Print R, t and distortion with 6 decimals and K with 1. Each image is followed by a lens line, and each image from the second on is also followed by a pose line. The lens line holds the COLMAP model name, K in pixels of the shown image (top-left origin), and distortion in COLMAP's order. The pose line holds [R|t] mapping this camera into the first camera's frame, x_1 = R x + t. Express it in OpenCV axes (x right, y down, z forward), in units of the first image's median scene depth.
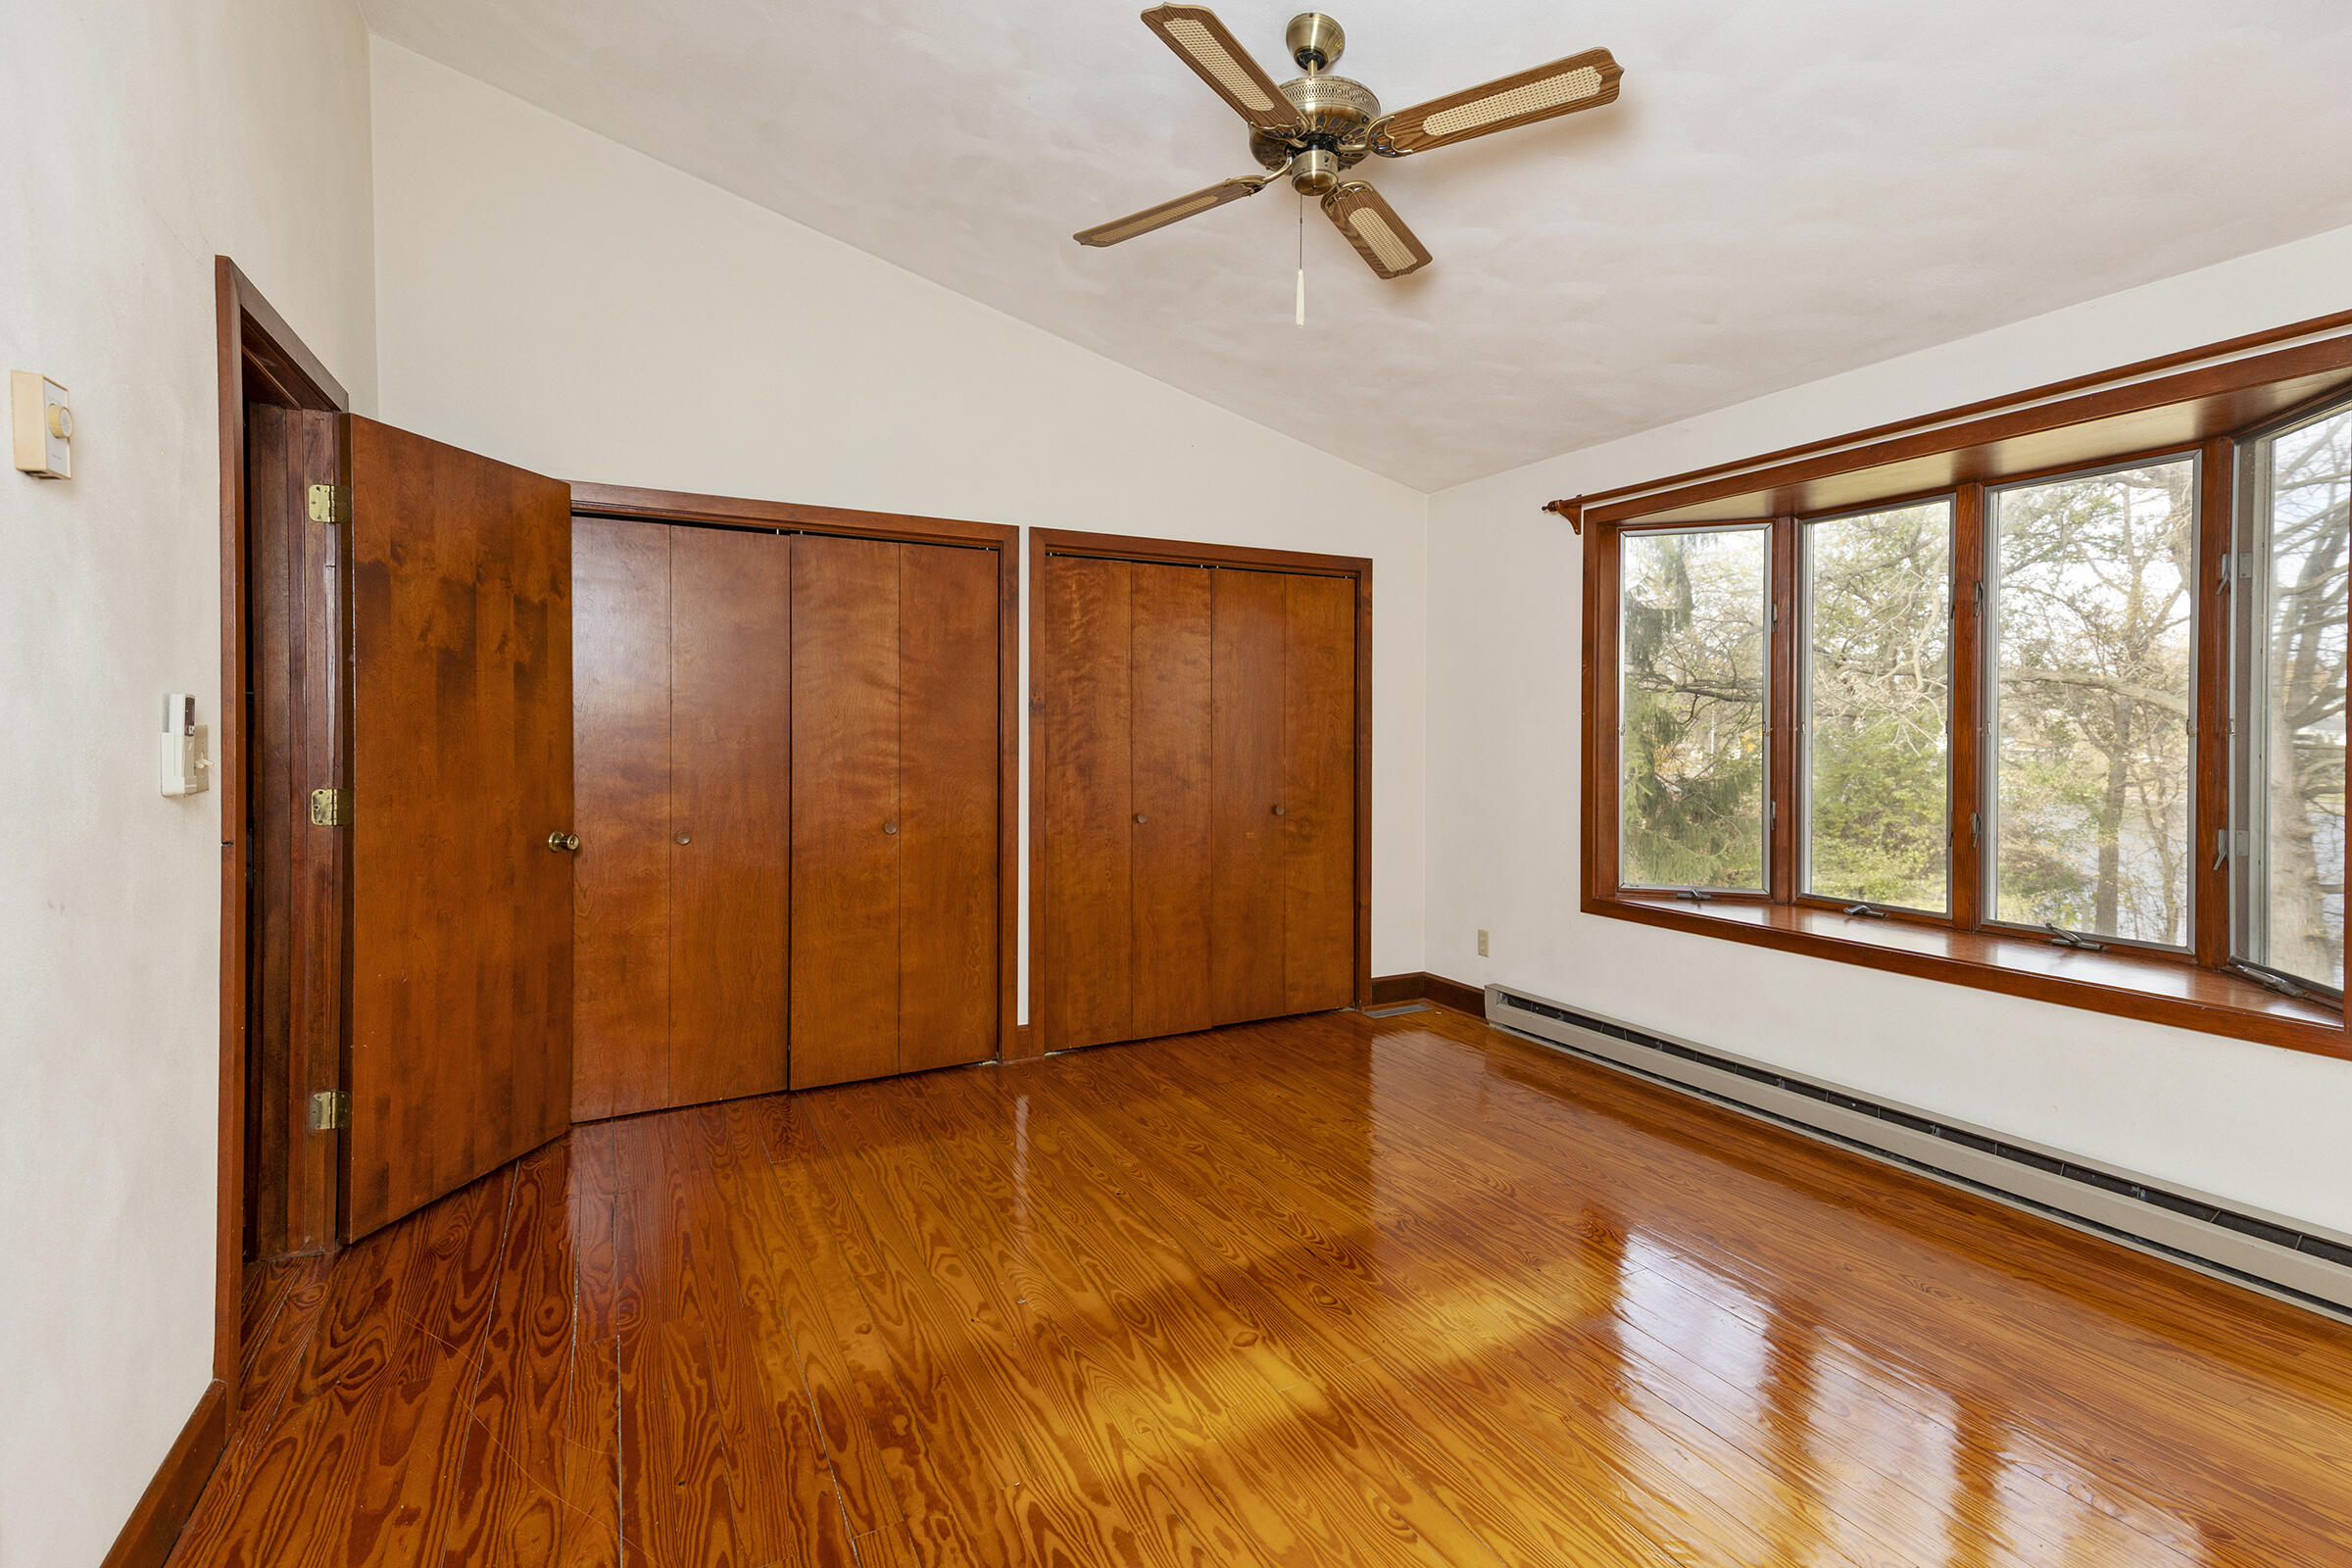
lens RADIAL K [[1100.6, 0, 1177.5], [0, 1100.6, 743.0], [0, 0, 1]] dist [0.042552, -0.001248]
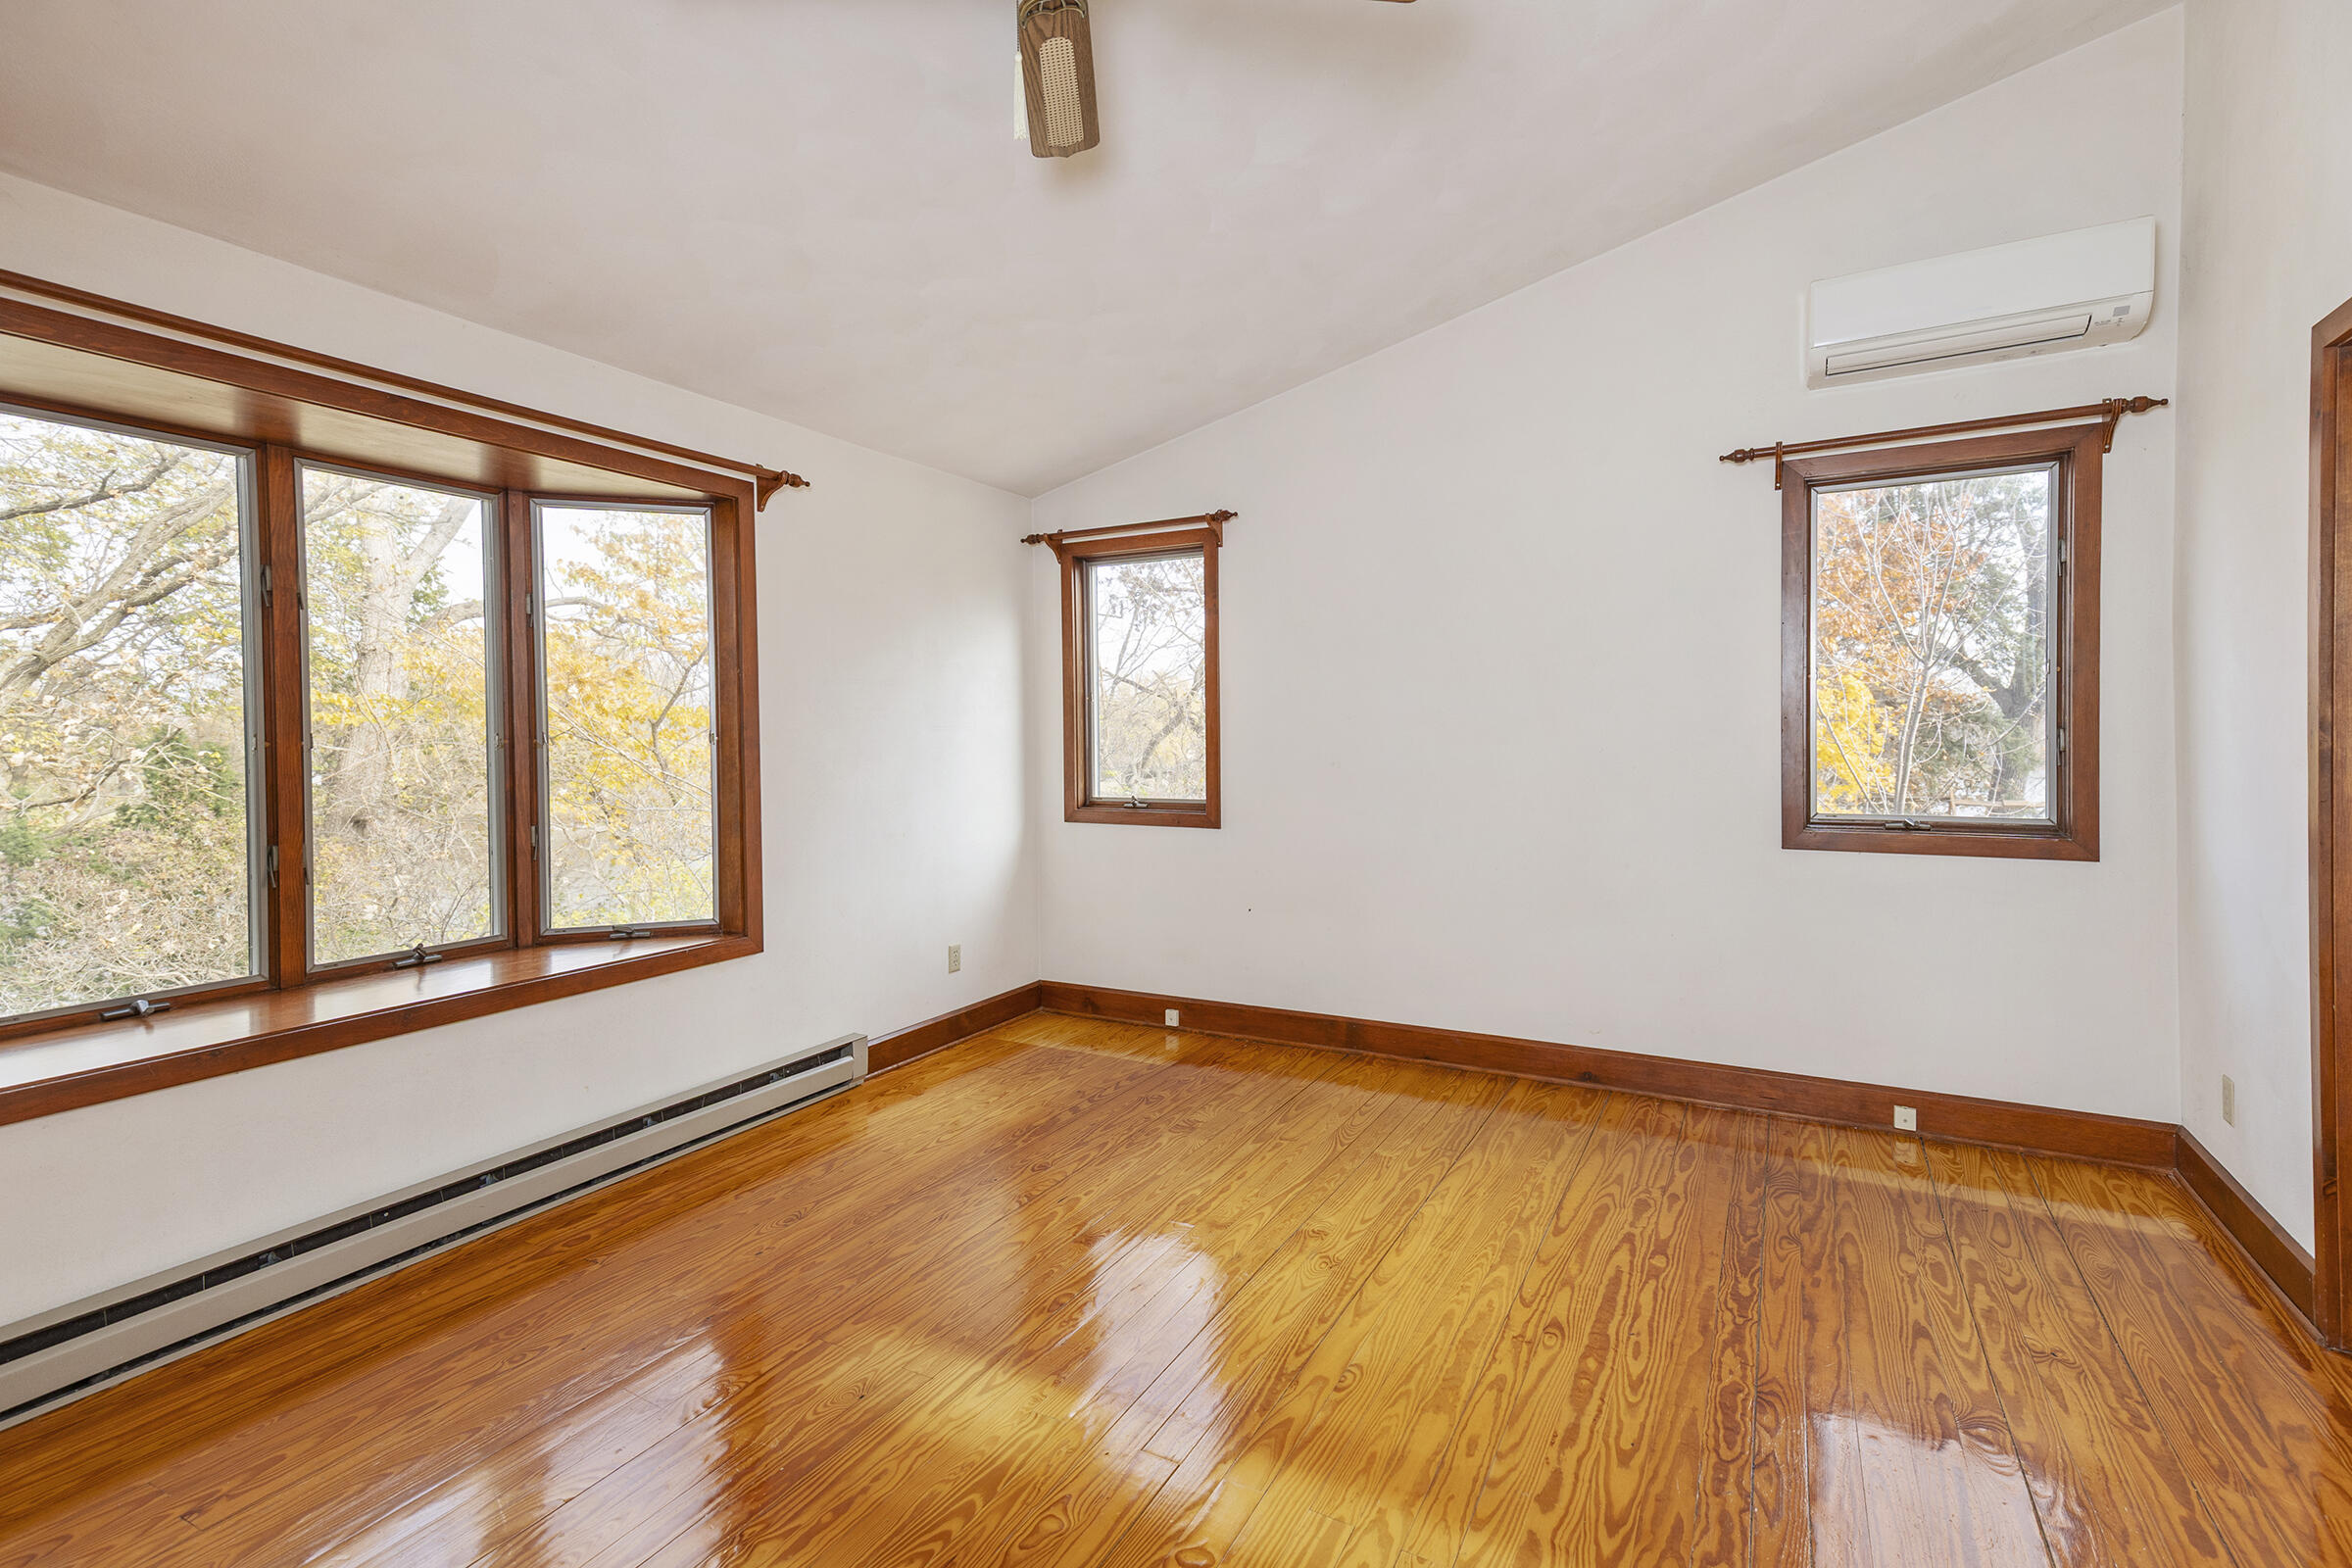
lens RADIAL K [[1100.6, 0, 1177.5], [0, 1100.6, 743.0], [0, 0, 1]] dist [0.042552, -0.001248]
pose [[-0.568909, -0.001918, 0.822398, -0.513026], [0.018340, 0.999719, 0.015019, -0.019615], [-0.822196, 0.023627, -0.568714, 1.330863]]
